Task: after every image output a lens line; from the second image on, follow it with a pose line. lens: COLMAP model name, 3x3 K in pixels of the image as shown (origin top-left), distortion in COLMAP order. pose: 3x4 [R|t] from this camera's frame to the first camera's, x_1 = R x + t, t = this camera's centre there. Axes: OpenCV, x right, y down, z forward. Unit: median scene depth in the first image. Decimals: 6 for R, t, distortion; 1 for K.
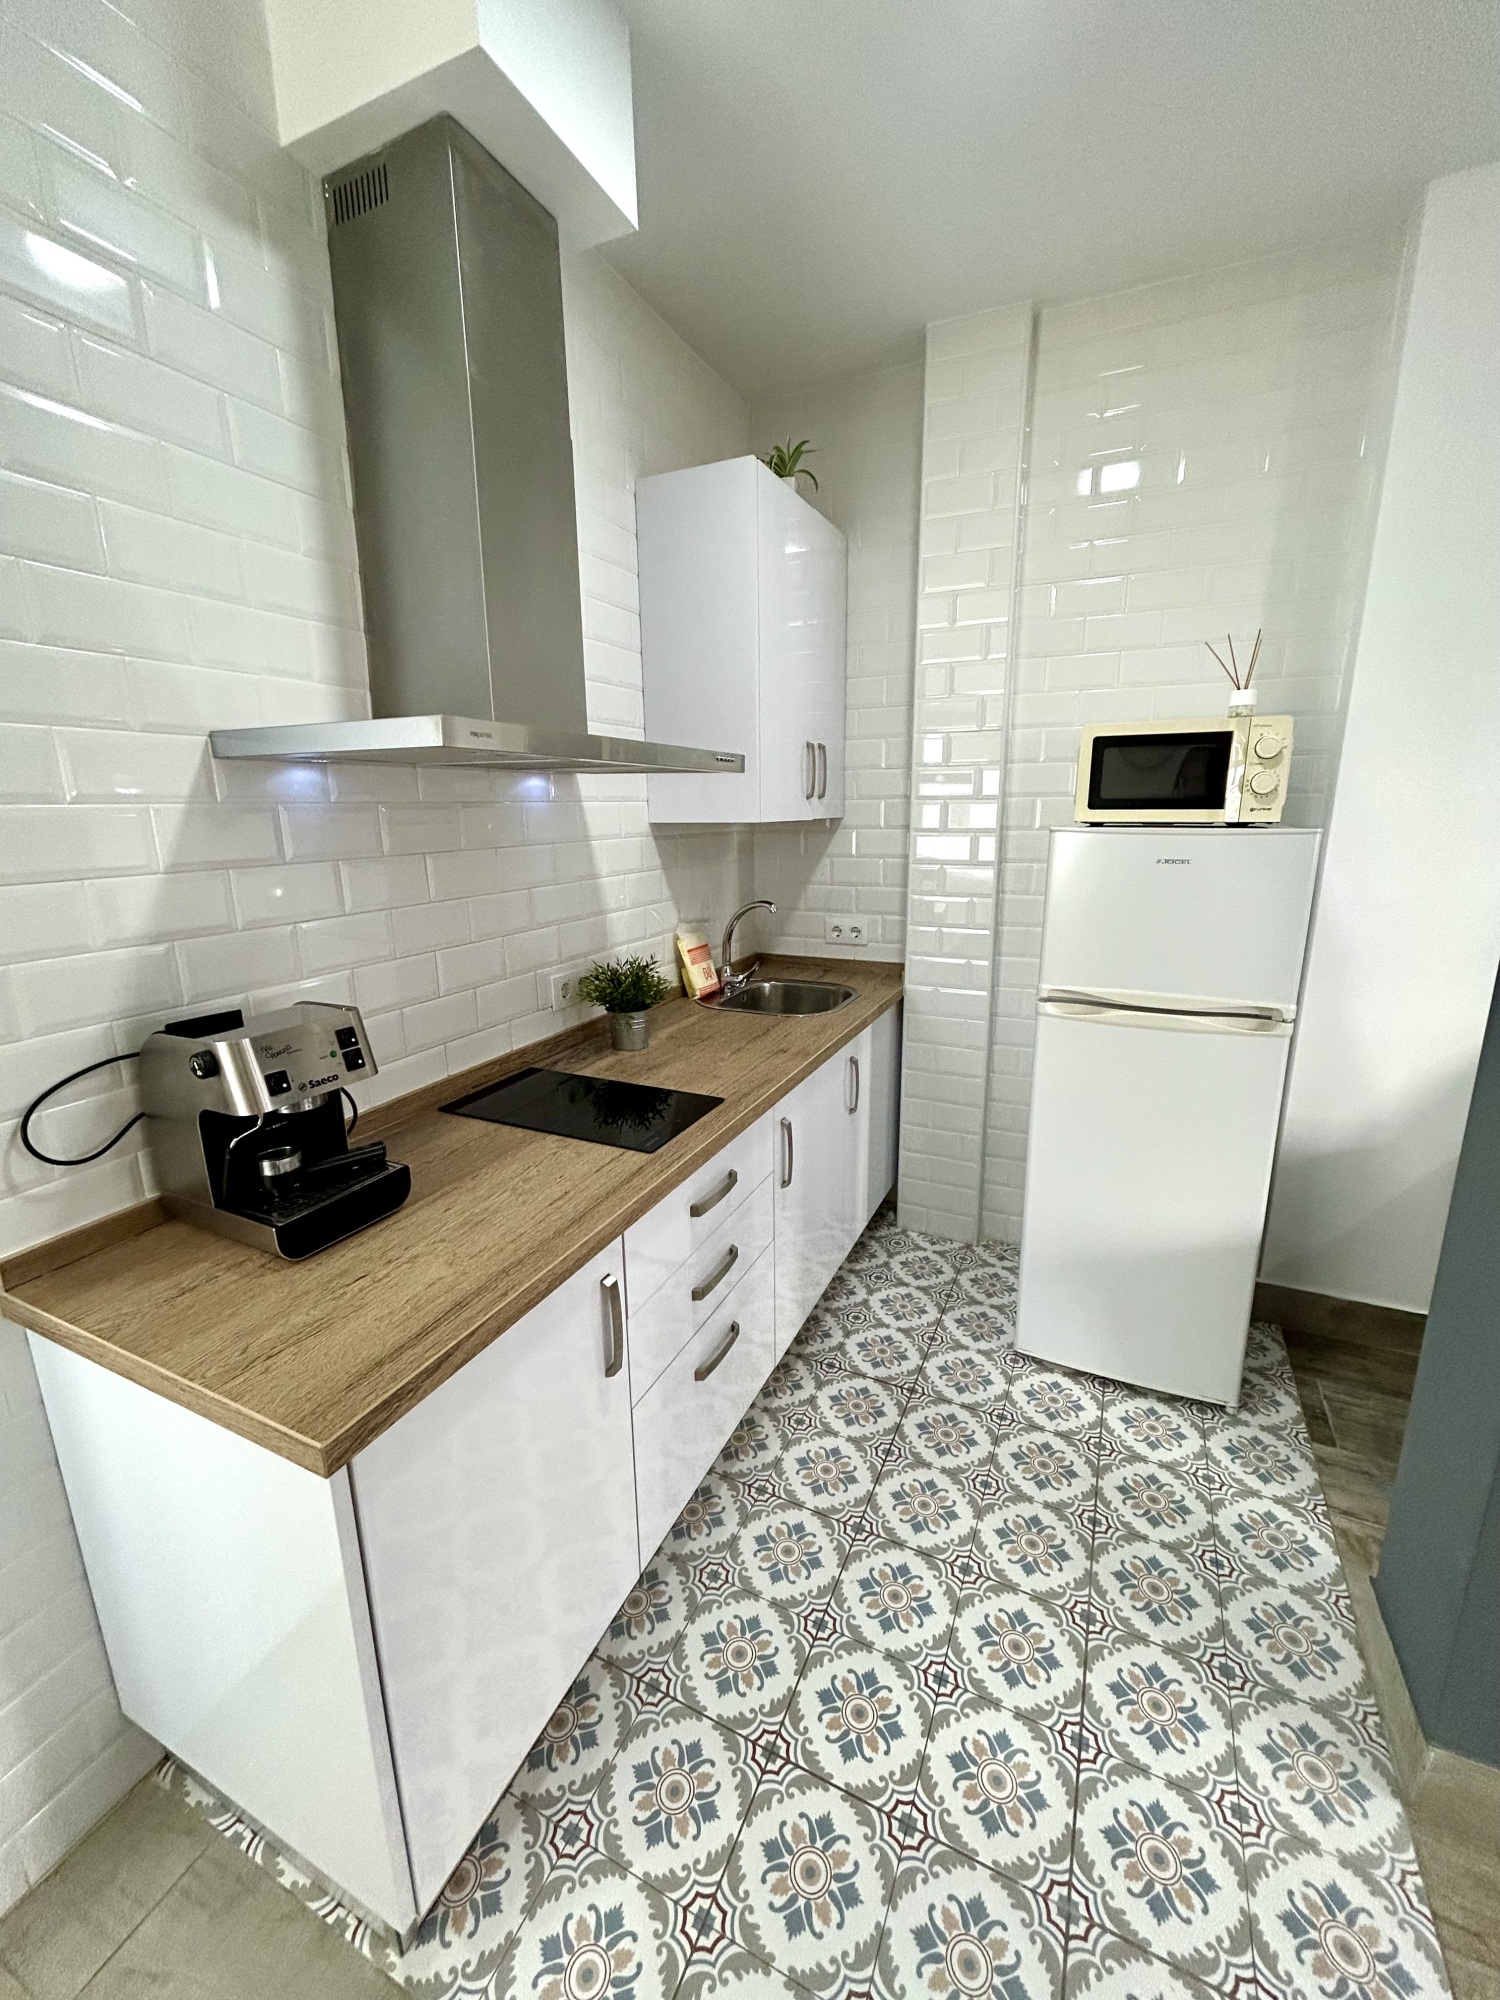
lens RADIAL K [[803.8, 0, 747.3], [0, 803.8, 989.4], [0, 0, 1]] dist [0.003504, -0.001107]
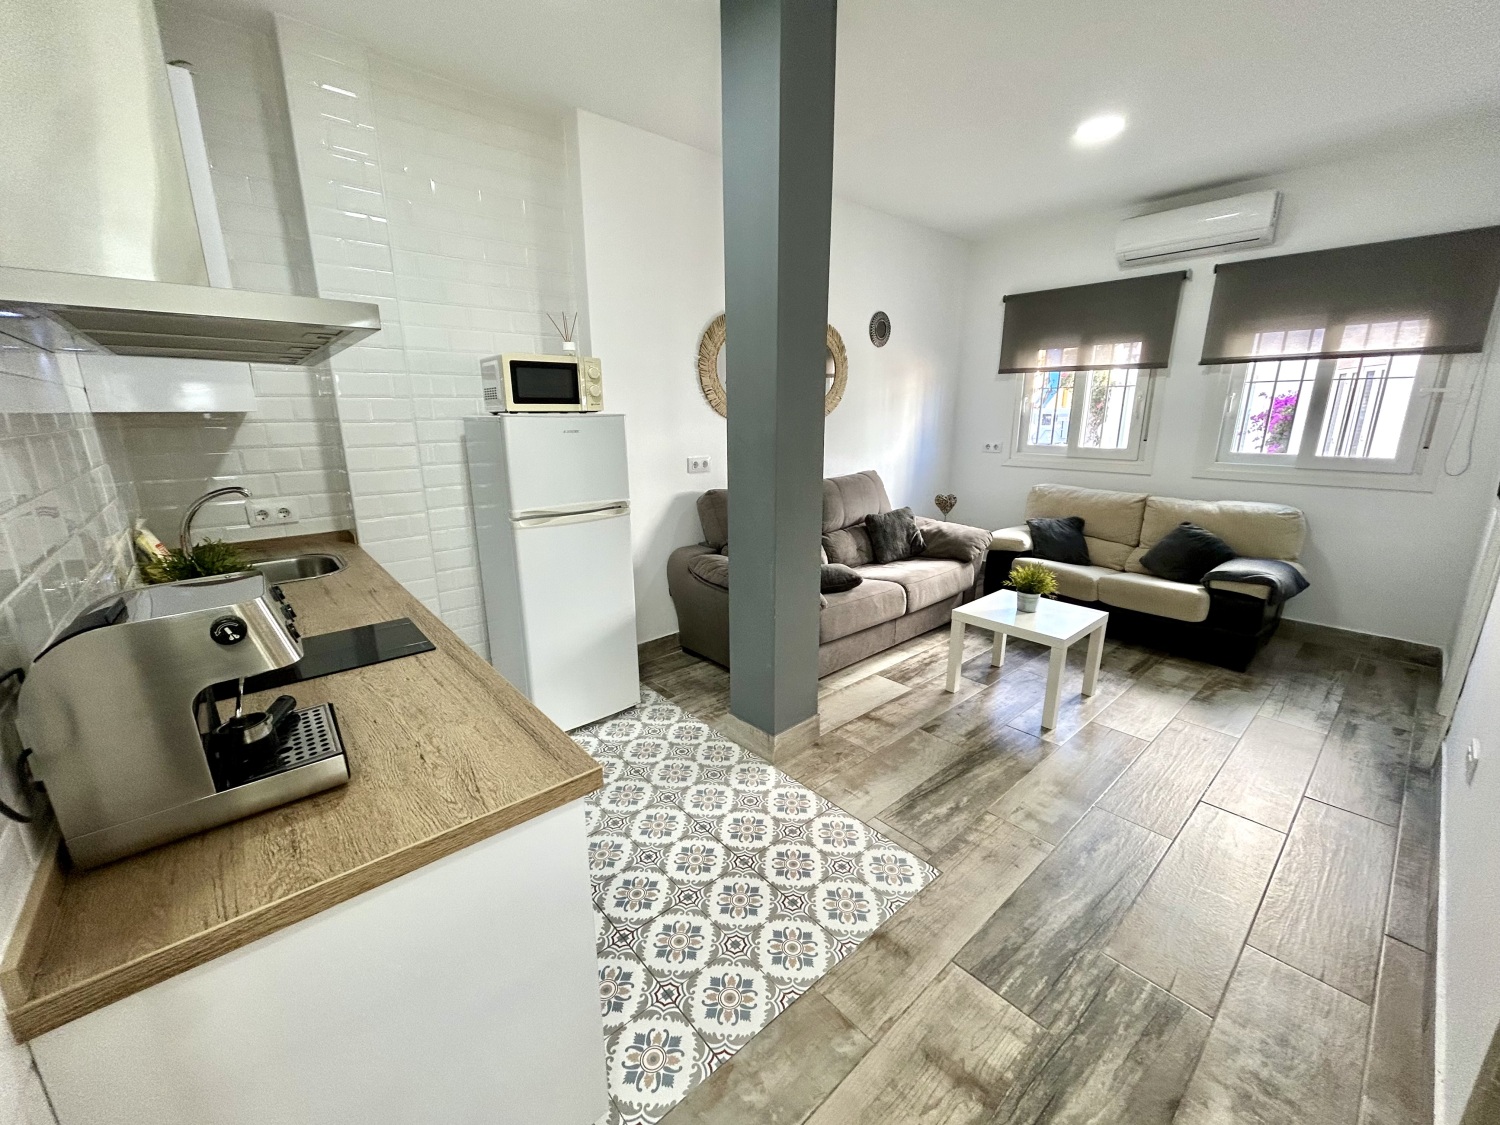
lens RADIAL K [[602.8, 0, 746.7], [0, 602.8, 563.1], [0, 0, 1]] dist [0.003504, -0.001107]
pose [[0.400488, -0.215659, 0.890562, -0.659945], [0.208807, 0.967817, 0.140466, 0.026991], [-0.892193, 0.129700, 0.432630, 0.071712]]
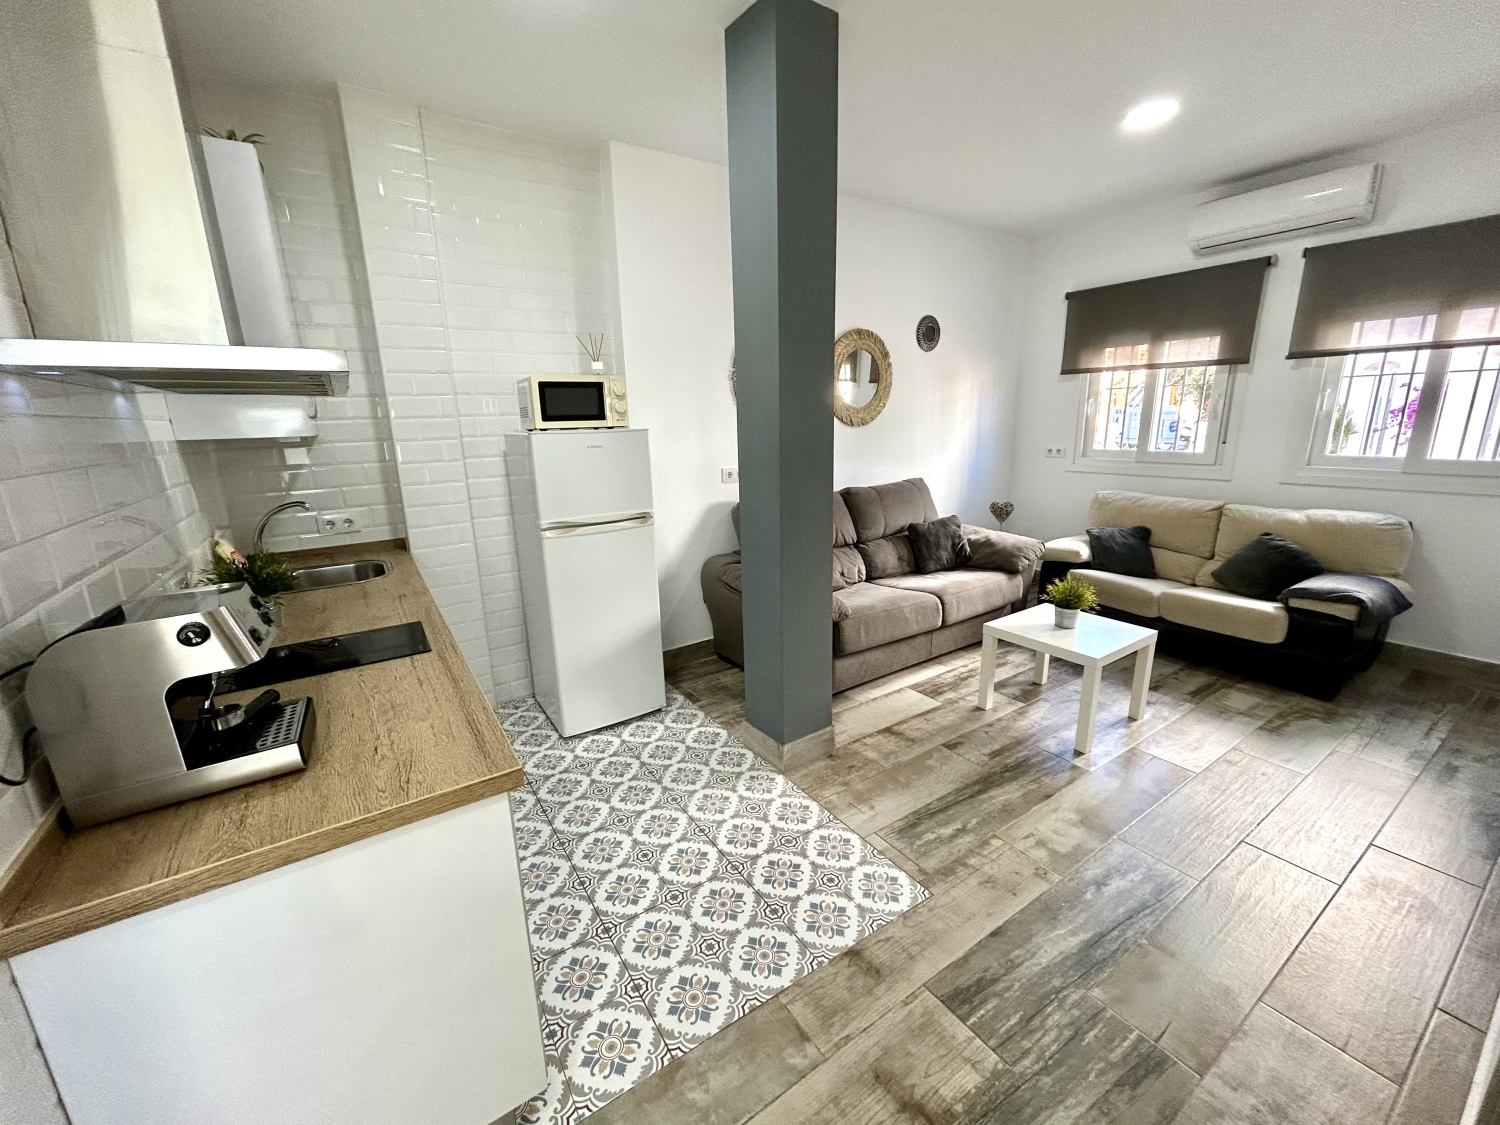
lens RADIAL K [[602.8, 0, 745.9], [0, 602.8, 563.0], [0, 0, 1]] dist [0.003504, -0.001107]
pose [[0.520164, -0.203932, 0.829362, -0.599933], [0.213878, 0.971236, 0.104676, 0.045924], [-0.826853, 0.122934, 0.548818, -0.091295]]
